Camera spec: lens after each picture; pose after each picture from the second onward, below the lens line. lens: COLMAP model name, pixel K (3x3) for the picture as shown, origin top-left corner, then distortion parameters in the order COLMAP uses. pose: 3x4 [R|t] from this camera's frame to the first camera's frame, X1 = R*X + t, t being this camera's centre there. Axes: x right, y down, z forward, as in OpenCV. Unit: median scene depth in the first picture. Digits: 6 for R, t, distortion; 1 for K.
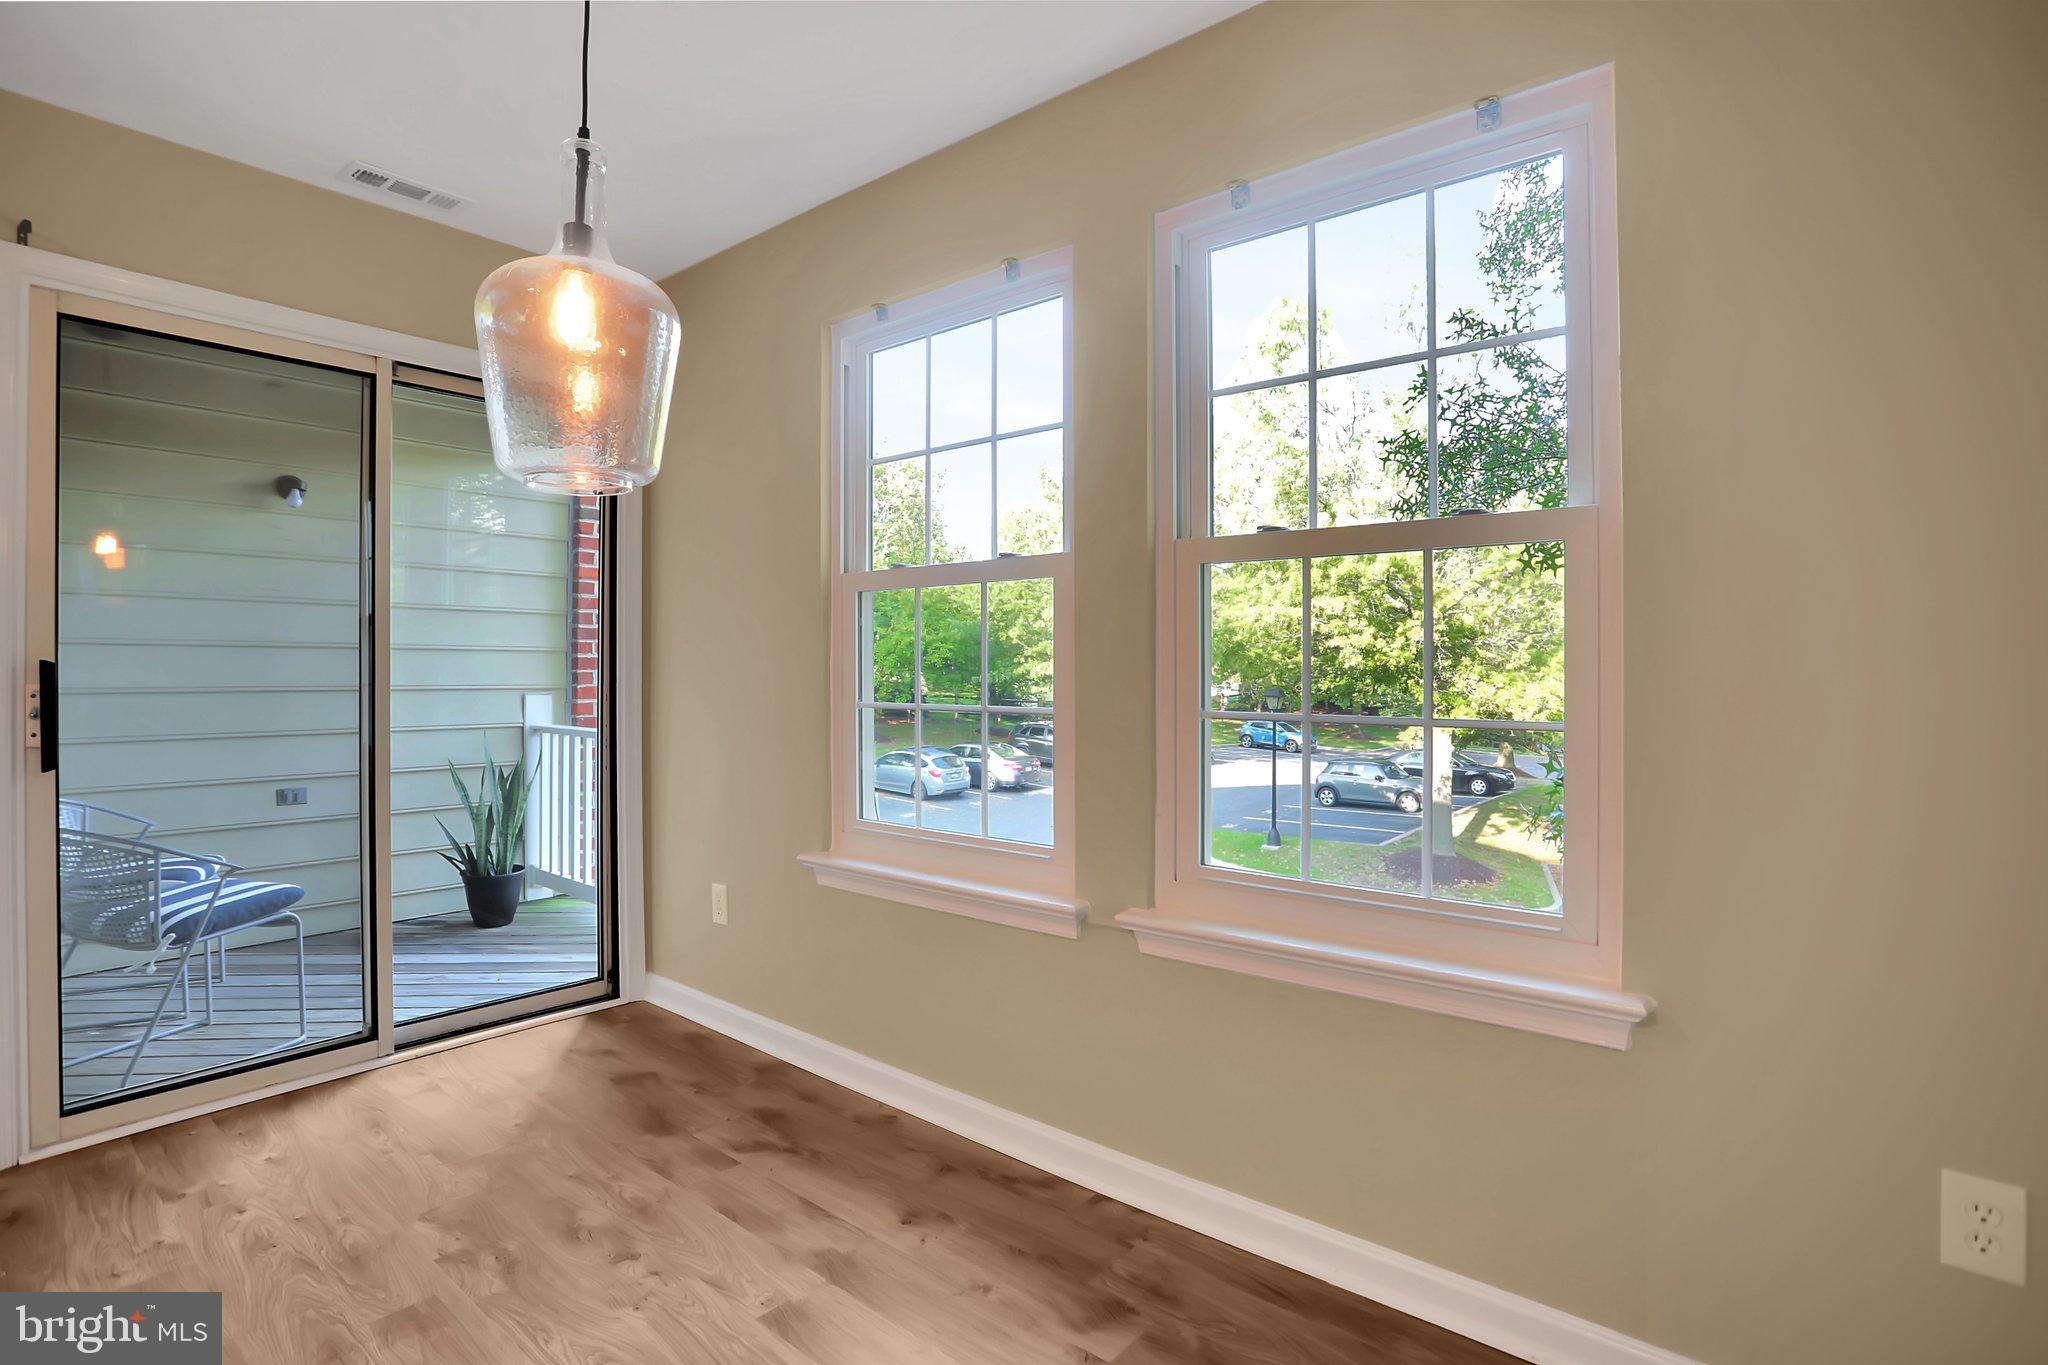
lens RADIAL K [[1000.2, 0, 1036.3], [0, 1000.2, 633.1], [0, 0, 1]] dist [-0.035879, 0.007135]
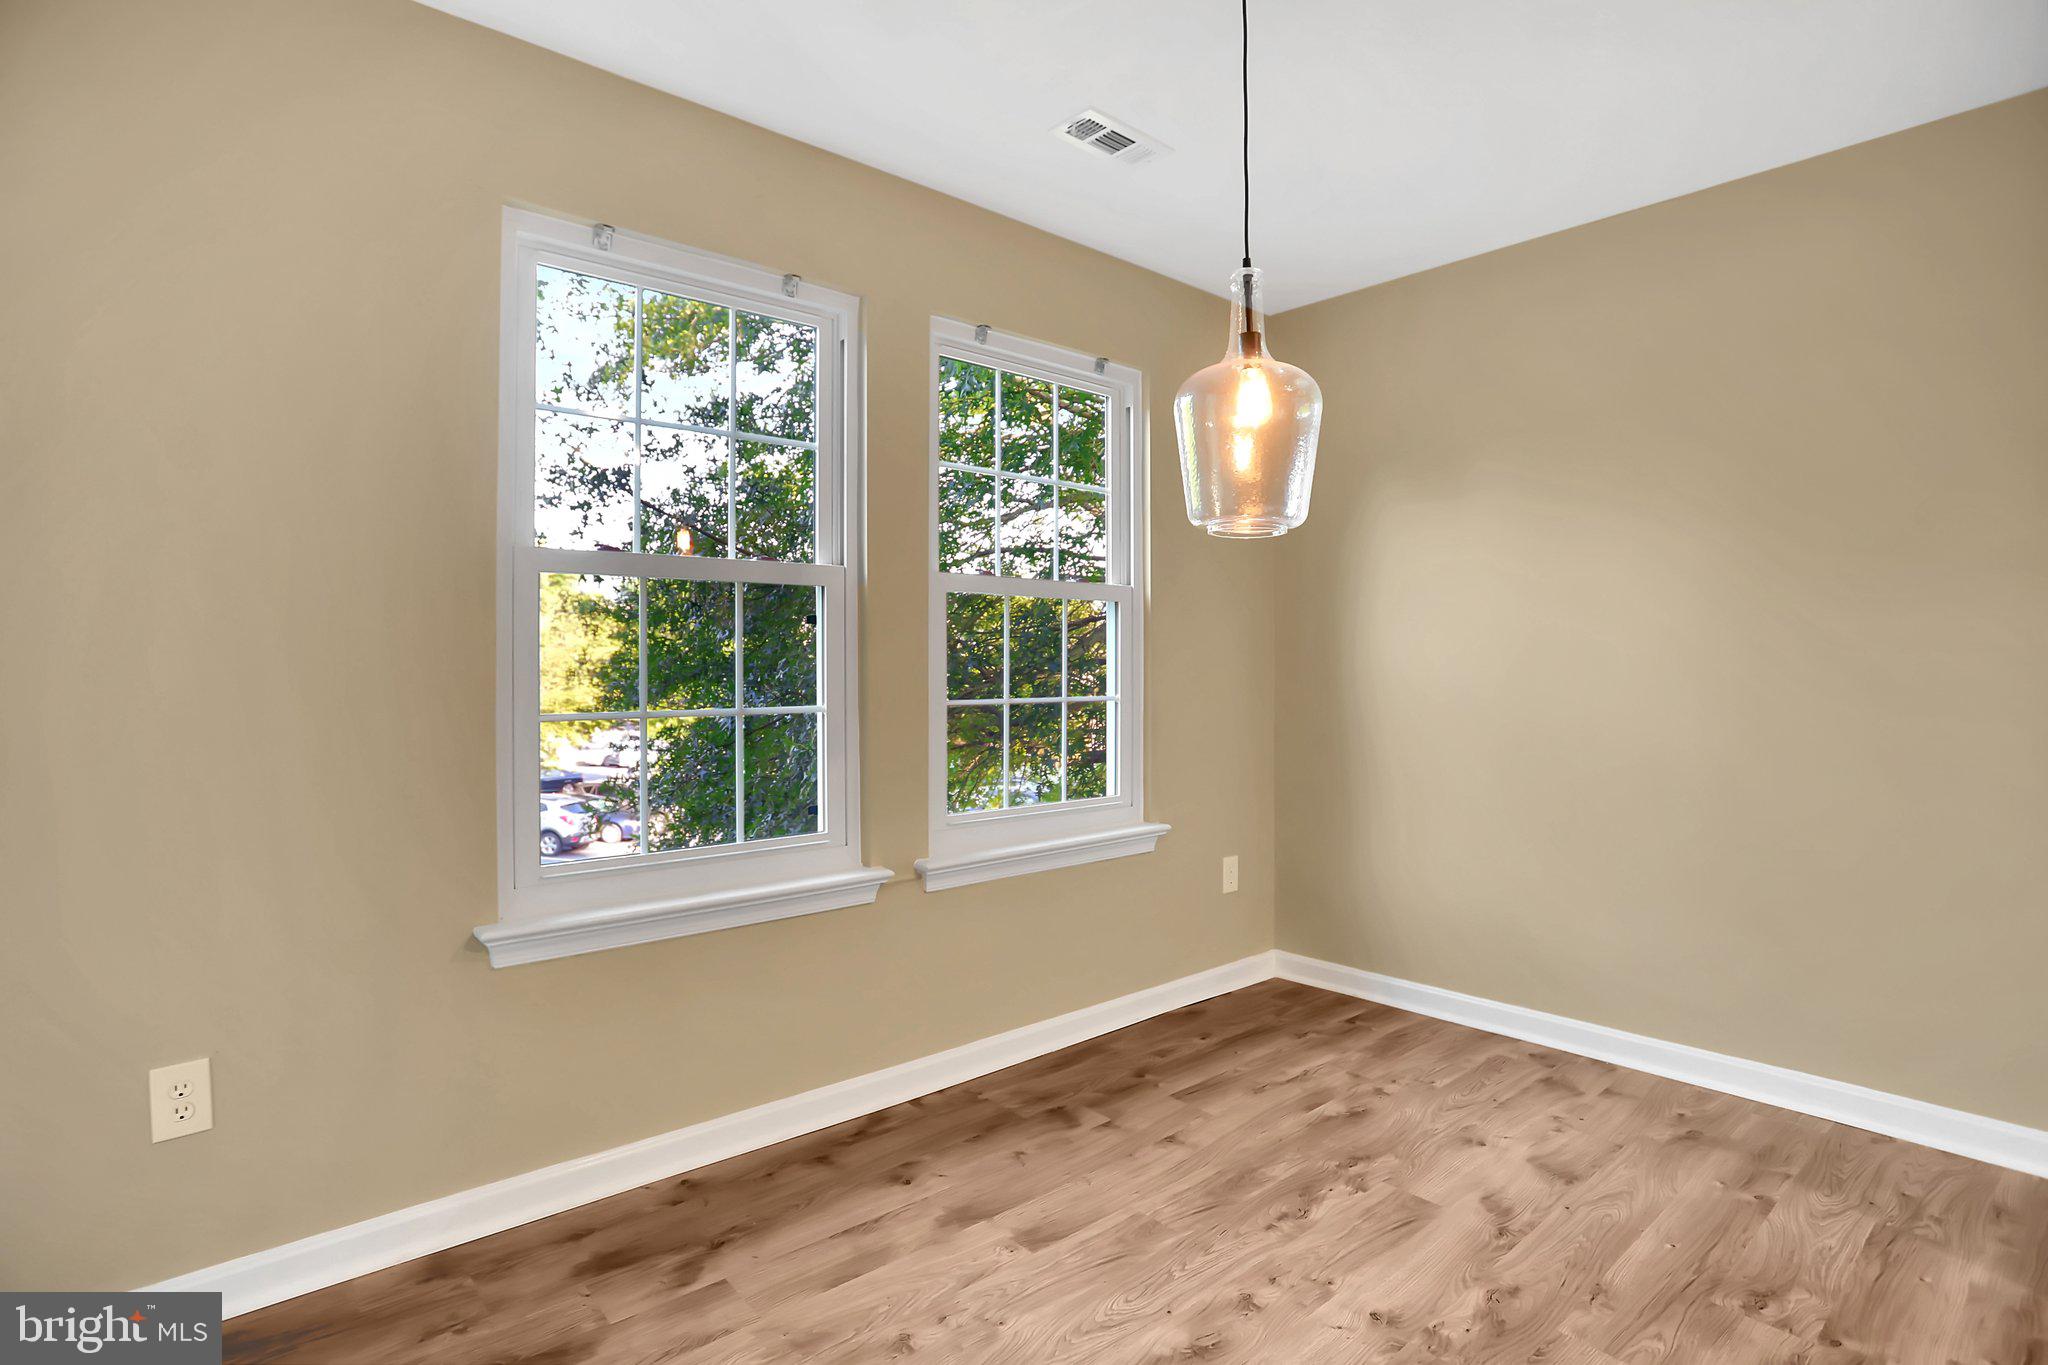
lens RADIAL K [[1000.2, 0, 1033.4], [0, 1000.2, 675.7], [0, 0, 1]] dist [-0.035879, 0.007135]
pose [[0.148690, 0.003403, 0.988878, -1.142179], [-0.034410, 0.999406, 0.001735, 0.047459], [-0.988285, -0.034286, 0.148719, 0.715588]]
